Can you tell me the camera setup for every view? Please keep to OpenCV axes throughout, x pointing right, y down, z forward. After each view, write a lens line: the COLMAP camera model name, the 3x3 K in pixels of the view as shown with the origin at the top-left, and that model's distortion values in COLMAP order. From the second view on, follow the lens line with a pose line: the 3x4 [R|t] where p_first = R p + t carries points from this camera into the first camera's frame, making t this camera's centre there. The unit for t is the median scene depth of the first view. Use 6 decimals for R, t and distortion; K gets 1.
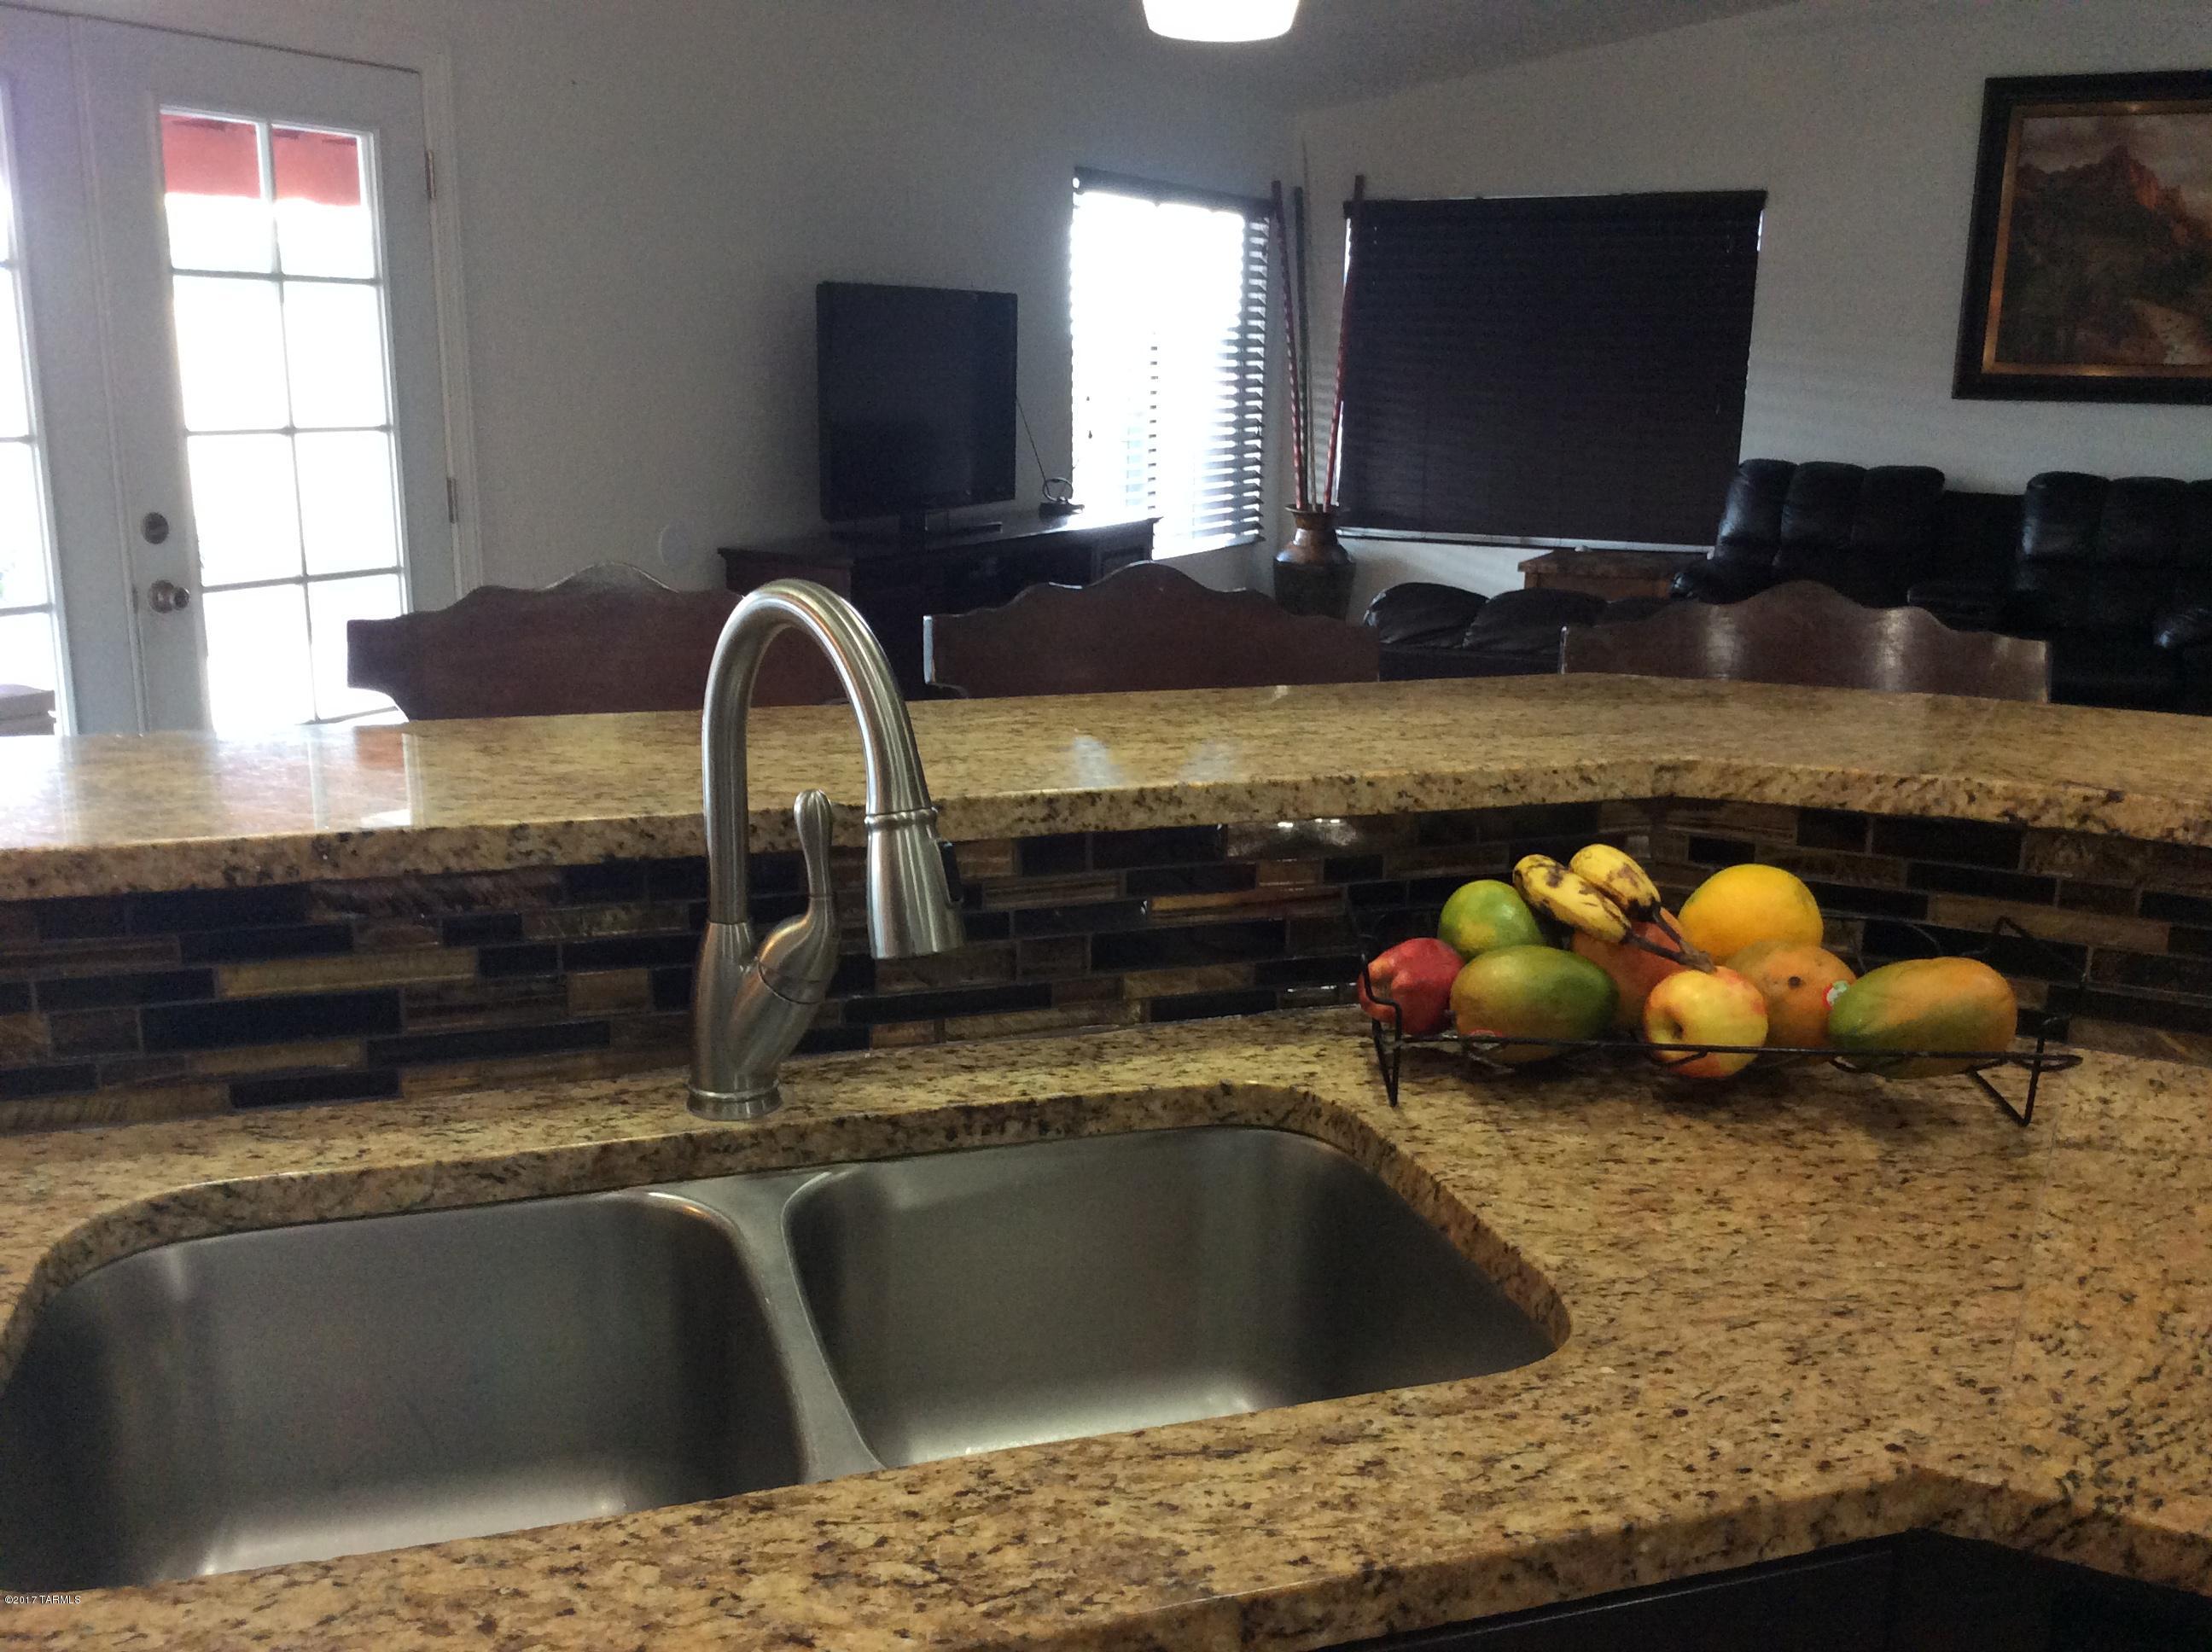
lens RADIAL K [[2027.5, 0, 1111.3], [0, 2027.5, 815.5], [0, 0, 1]] dist [0.017915, 0.000000]
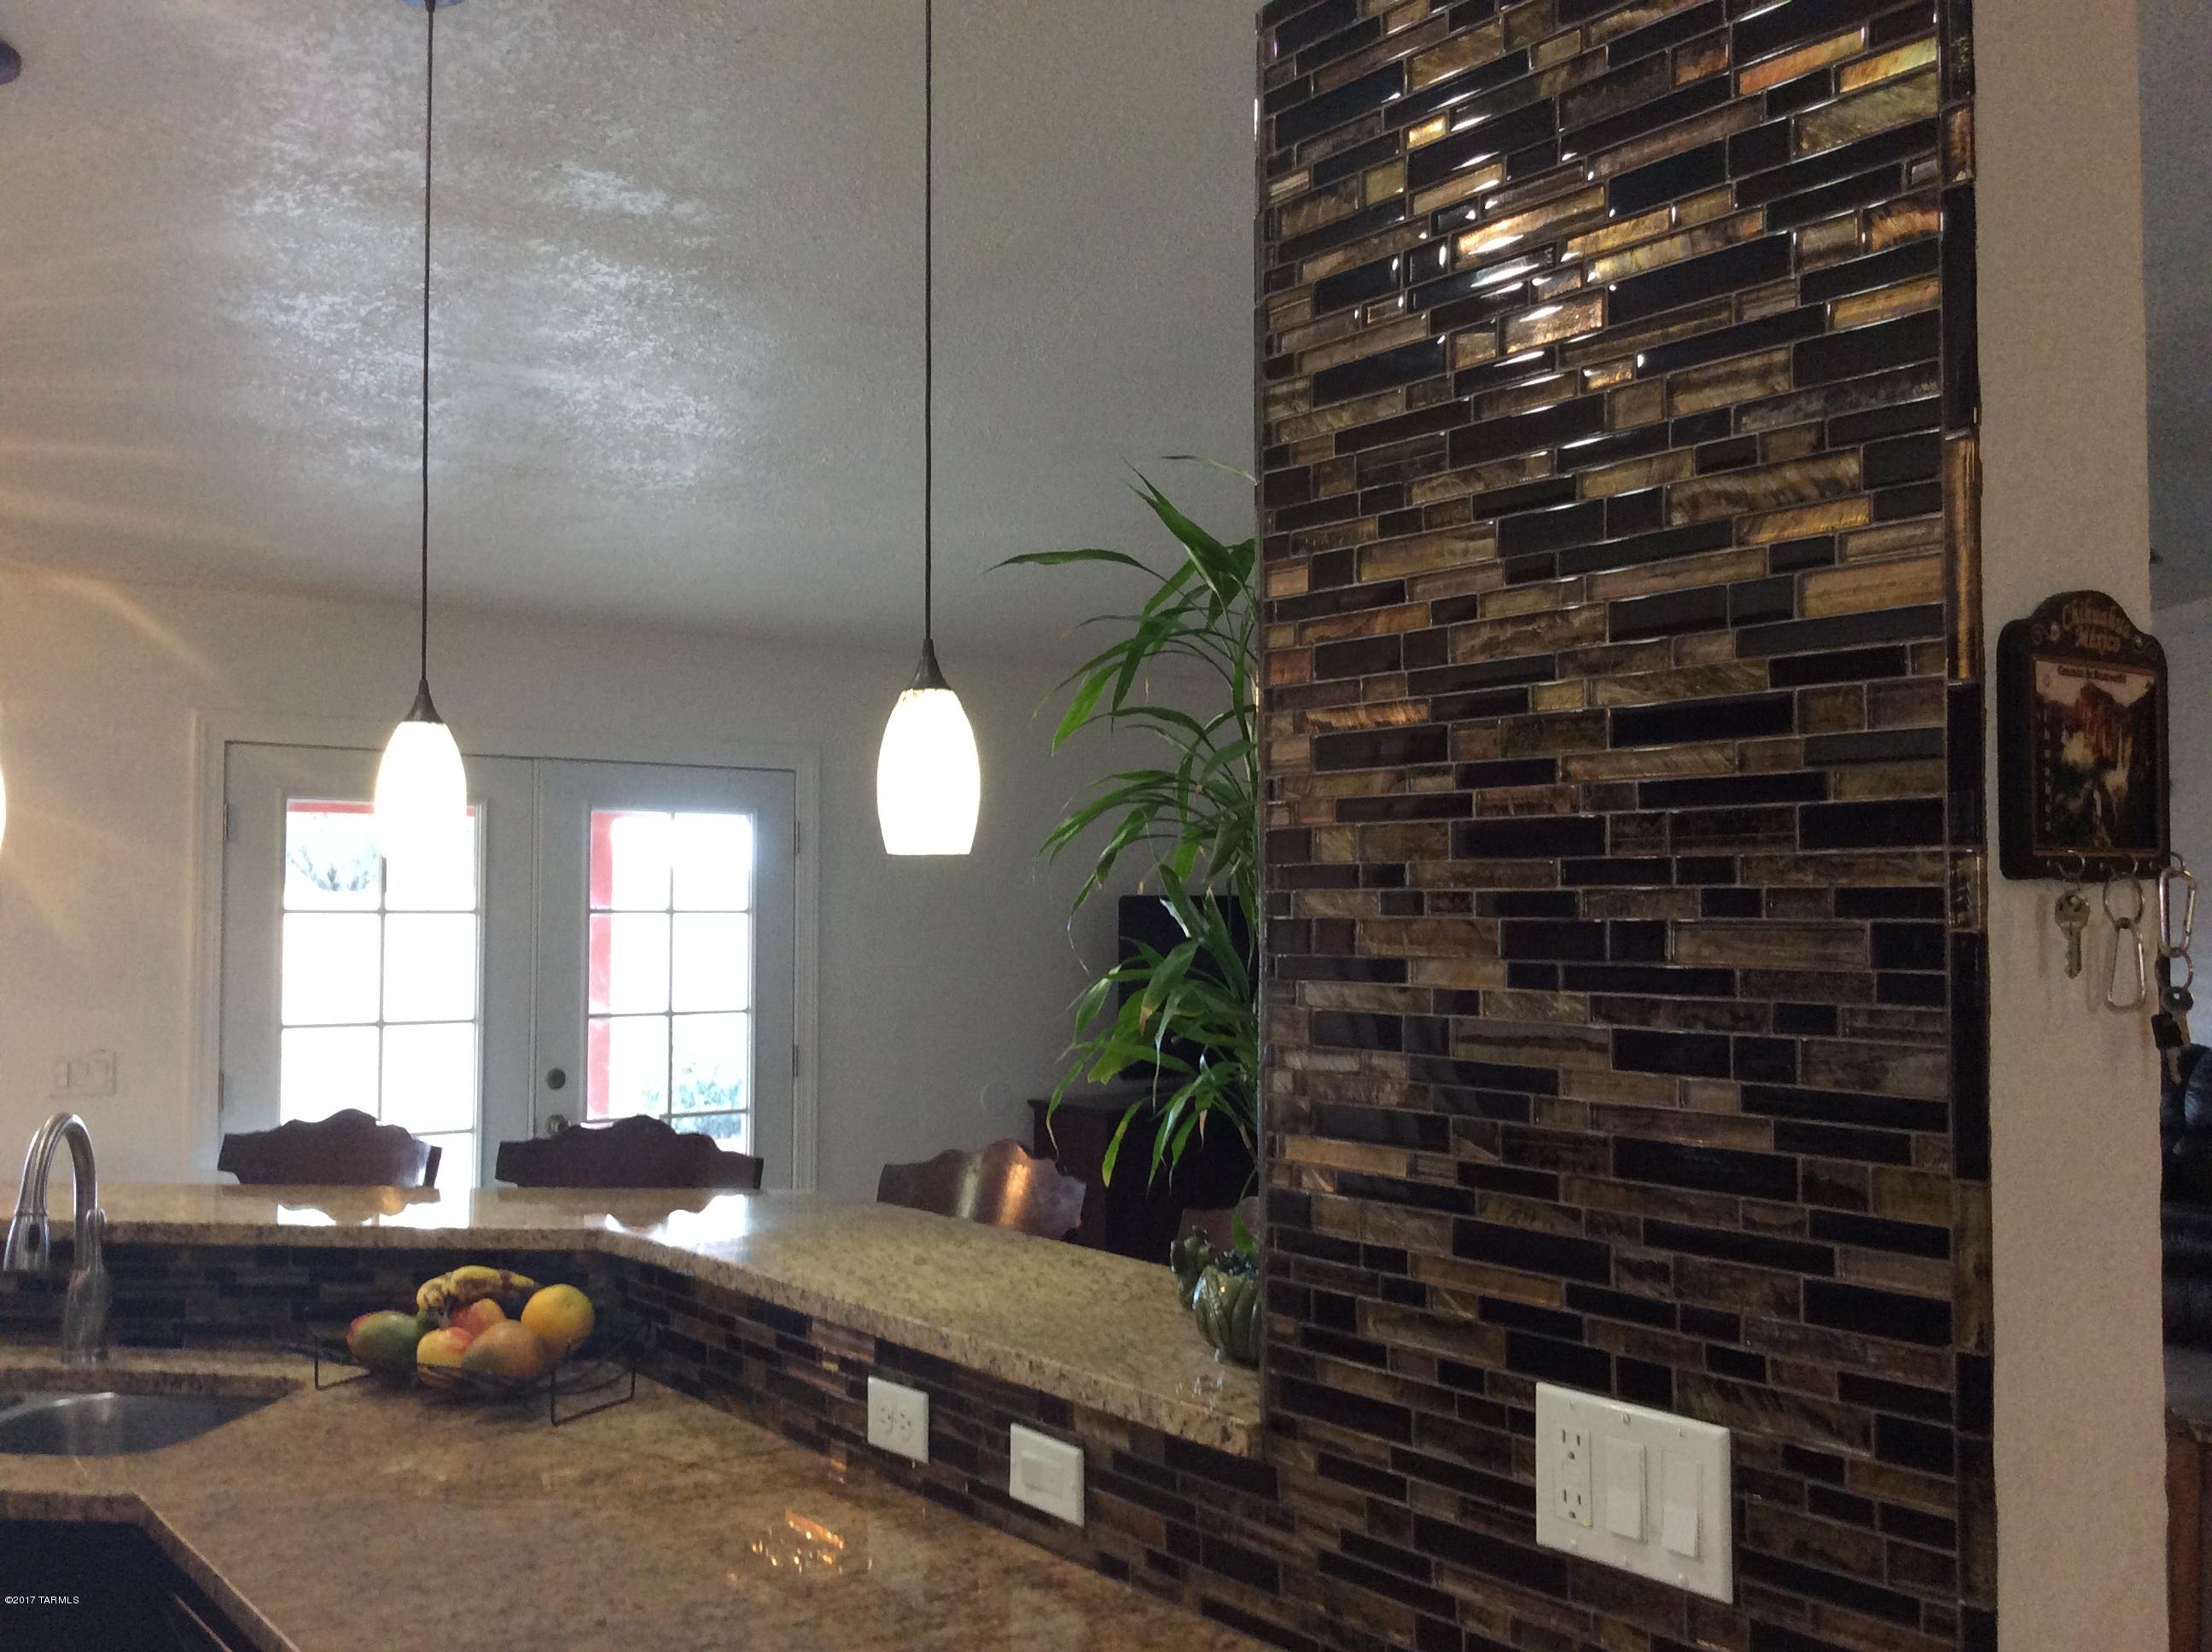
lens RADIAL K [[2027.5, 0, 1066.4], [0, 2027.5, 832.9], [0, 0, 1]] dist [0.017915, 0.000000]
pose [[0.900392, -0.031160, -0.433963, 1.477802], [-0.082284, 0.967236, -0.240174, 0.030841], [0.427228, 0.251959, 0.868328, -0.494636]]
